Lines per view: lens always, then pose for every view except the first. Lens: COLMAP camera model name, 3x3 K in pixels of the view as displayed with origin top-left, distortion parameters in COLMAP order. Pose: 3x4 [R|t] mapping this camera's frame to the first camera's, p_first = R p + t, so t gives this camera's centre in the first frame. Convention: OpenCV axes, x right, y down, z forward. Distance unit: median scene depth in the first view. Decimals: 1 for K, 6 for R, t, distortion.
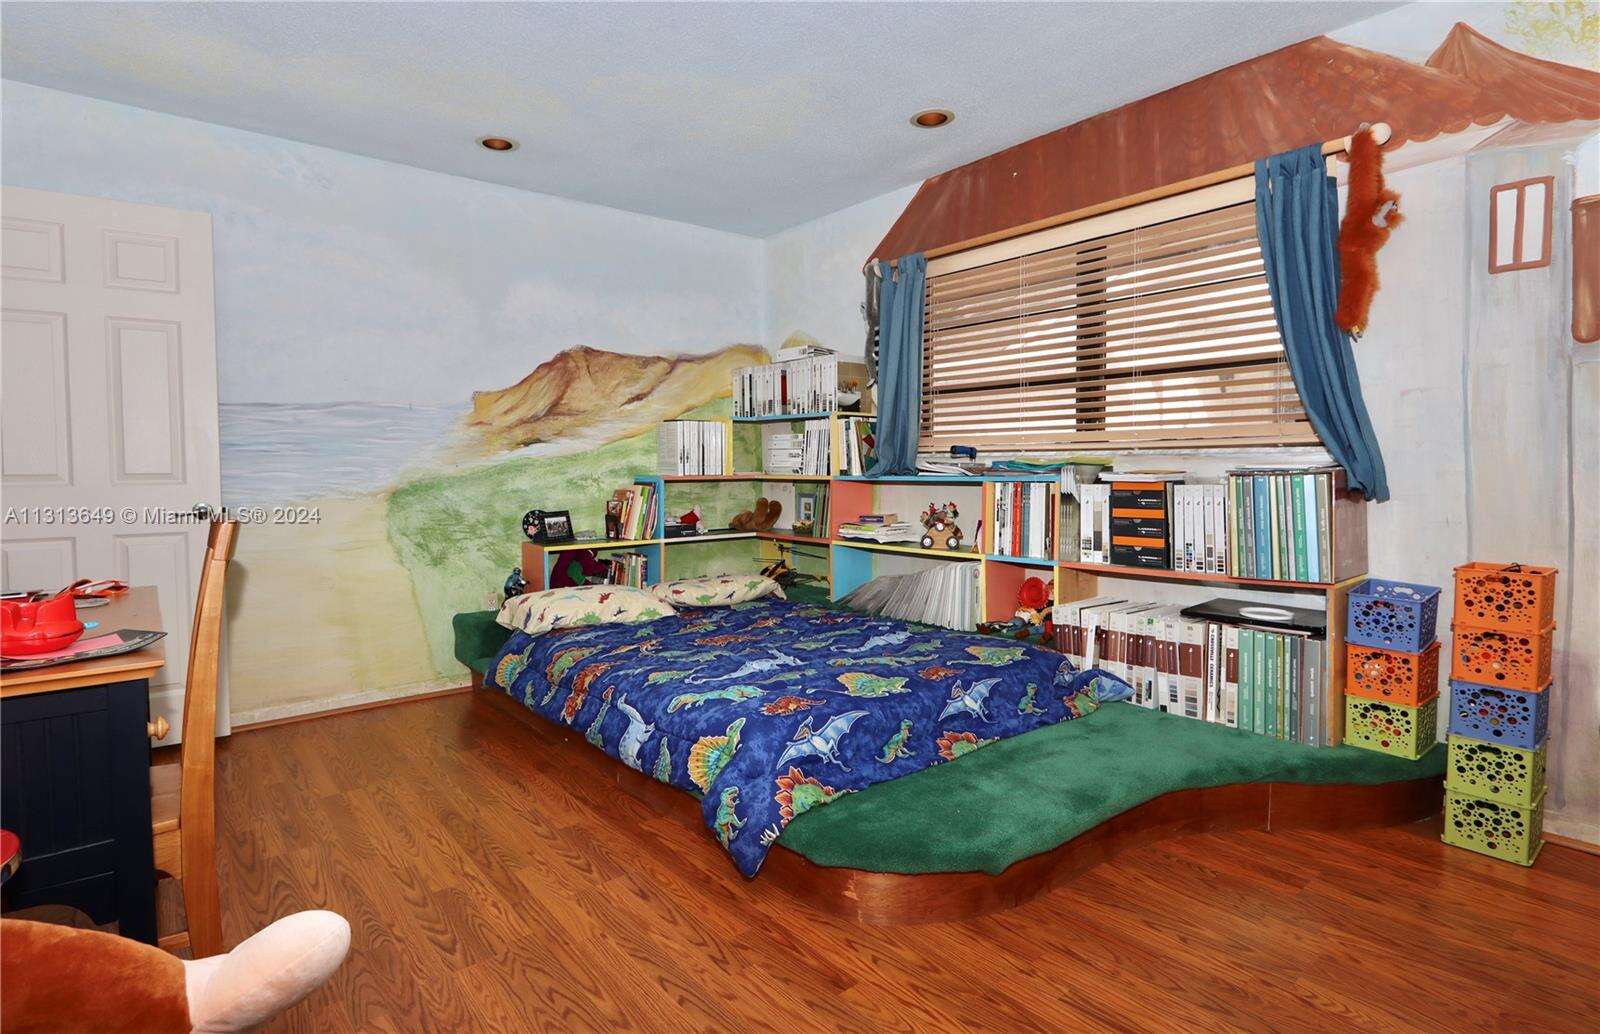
lens RADIAL K [[801.7, 0, 800.4], [0, 801.7, 503.6], [0, 0, 1]] dist [-0.006915, 0.002746]
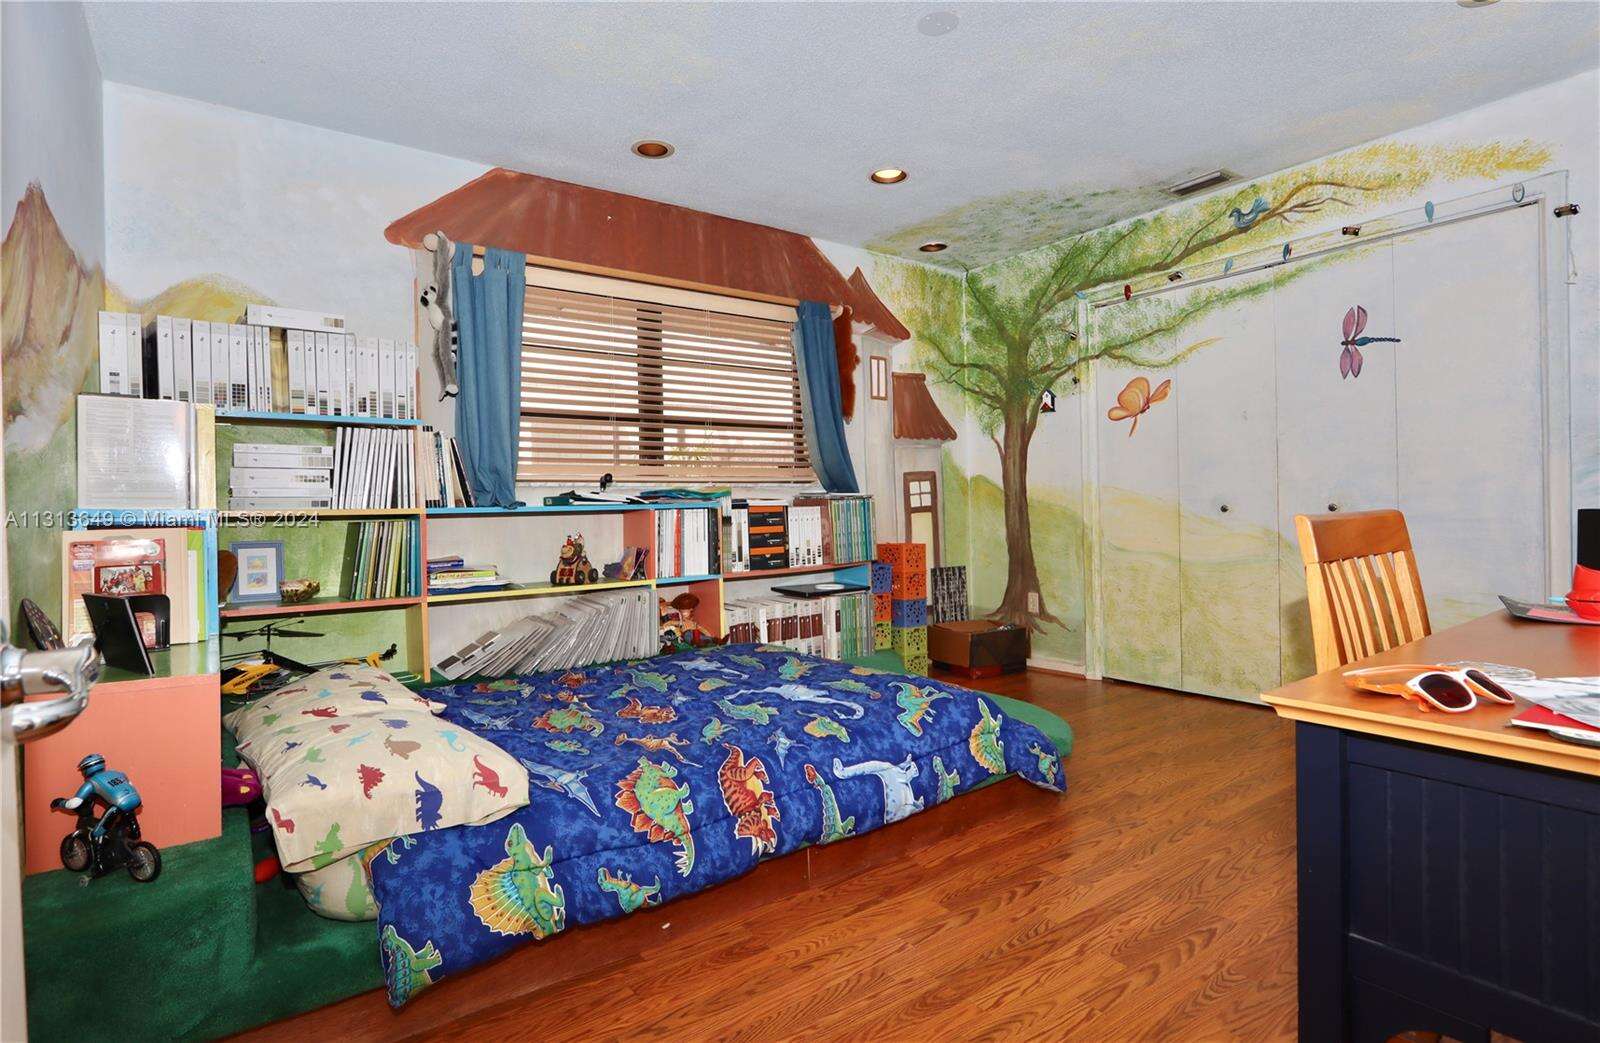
lens RADIAL K [[778.1, 0, 804.4], [0, 778.1, 515.5], [0, 0, 1]] dist [-0.010979, -0.000033]
pose [[0.068549, -0.005621, 0.997632, -0.858414], [0.068315, 0.997663, 0.000927, -0.007629], [-0.995306, 0.068090, 0.068773, 0.828876]]
